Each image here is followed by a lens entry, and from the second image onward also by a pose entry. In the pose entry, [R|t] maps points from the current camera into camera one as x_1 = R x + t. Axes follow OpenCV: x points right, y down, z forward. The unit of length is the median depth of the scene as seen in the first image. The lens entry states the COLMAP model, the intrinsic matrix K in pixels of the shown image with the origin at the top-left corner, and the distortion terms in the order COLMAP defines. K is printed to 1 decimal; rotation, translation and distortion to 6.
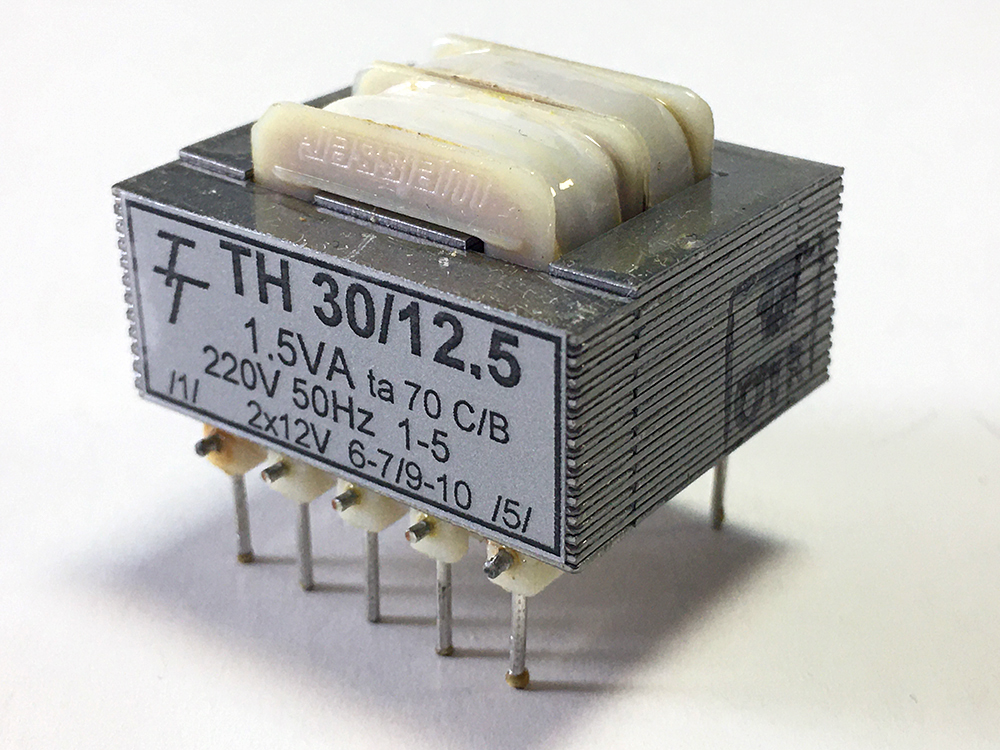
lens RADIAL K [[1806.1, 0, 500.0], [0, 1806.1, 375.0], [0, 0, 1]] dist [0.053832, -0.005266]
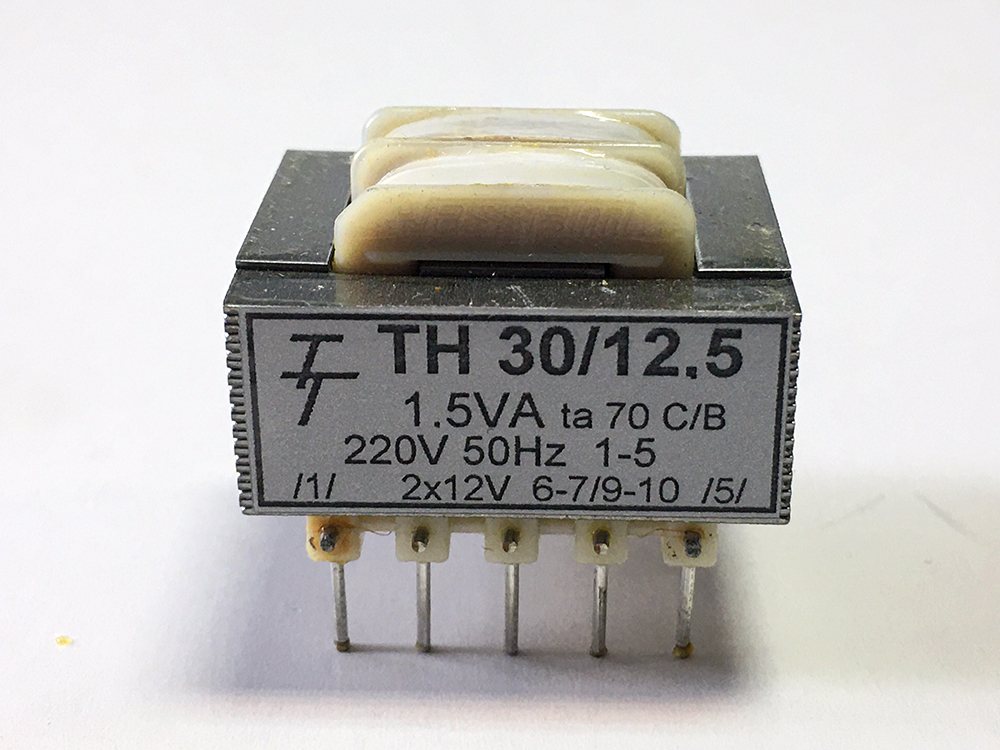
lens RADIAL K [[1806.1, 0, 500.0], [0, 1806.1, 375.0], [0, 0, 1]] dist [0.053832, -0.005266]
pose [[0.816077, -0.240459, 0.525546, -0.657705], [0.261726, 0.964511, 0.034890, -0.066449], [-0.515285, 0.109076, 0.850050, 0.096598]]
